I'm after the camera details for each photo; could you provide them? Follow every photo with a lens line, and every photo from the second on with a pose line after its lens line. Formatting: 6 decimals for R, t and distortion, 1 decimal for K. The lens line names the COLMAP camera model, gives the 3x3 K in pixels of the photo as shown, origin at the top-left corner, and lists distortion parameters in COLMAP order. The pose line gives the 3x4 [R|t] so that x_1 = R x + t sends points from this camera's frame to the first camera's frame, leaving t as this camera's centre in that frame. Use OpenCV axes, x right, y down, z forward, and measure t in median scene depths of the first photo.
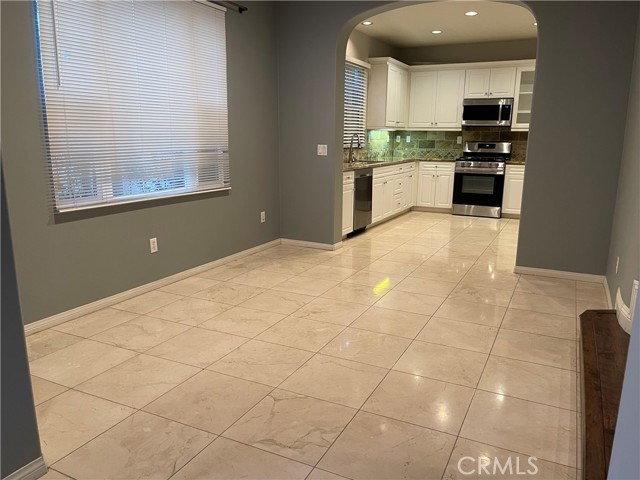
lens RADIAL K [[501.8, 0, 320.0], [0, 501.8, 240.0], [0, 0, 1]] dist [0.024050, -0.000319]
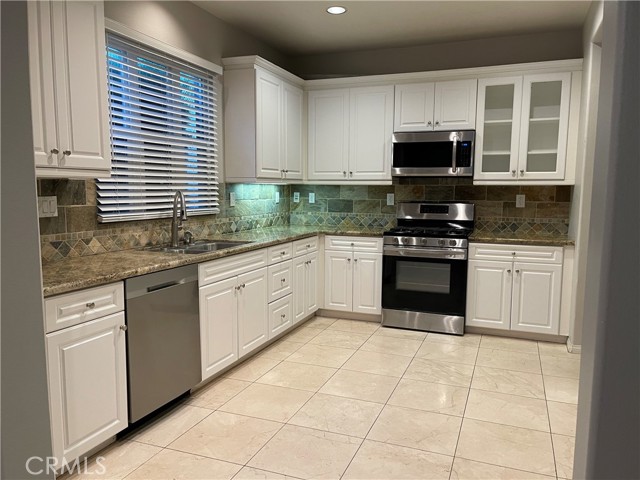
lens RADIAL K [[498.5, 0, 320.0], [0, 498.5, 240.0], [0, 0, 1]] dist [0.047159, -0.001983]
pose [[0.996210, -0.013480, 0.085928, 0.145831], [0.022071, 0.994759, -0.099837, -0.095454], [-0.084132, 0.101356, 0.991286, 0.431011]]
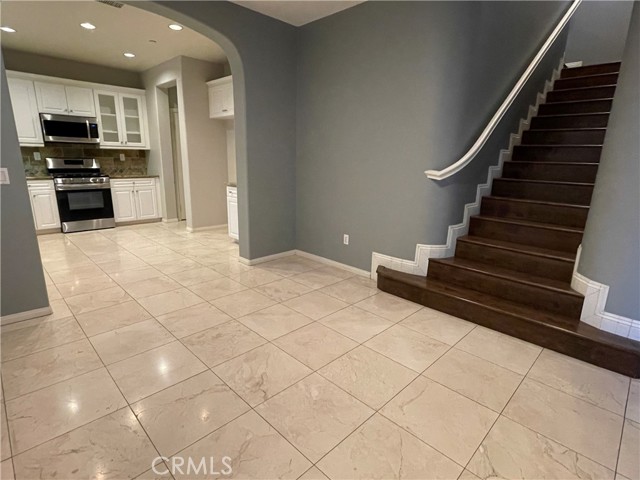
lens RADIAL K [[336.8, 0, 320.0], [0, 336.8, 240.0], [0, 0, 1]] dist [-0.001954, 0.000128]
pose [[0.319734, -0.232684, 0.918492, -0.186580], [0.177662, 0.966907, 0.183104, -0.070451], [-0.930702, 0.104636, 0.350492, 0.310450]]
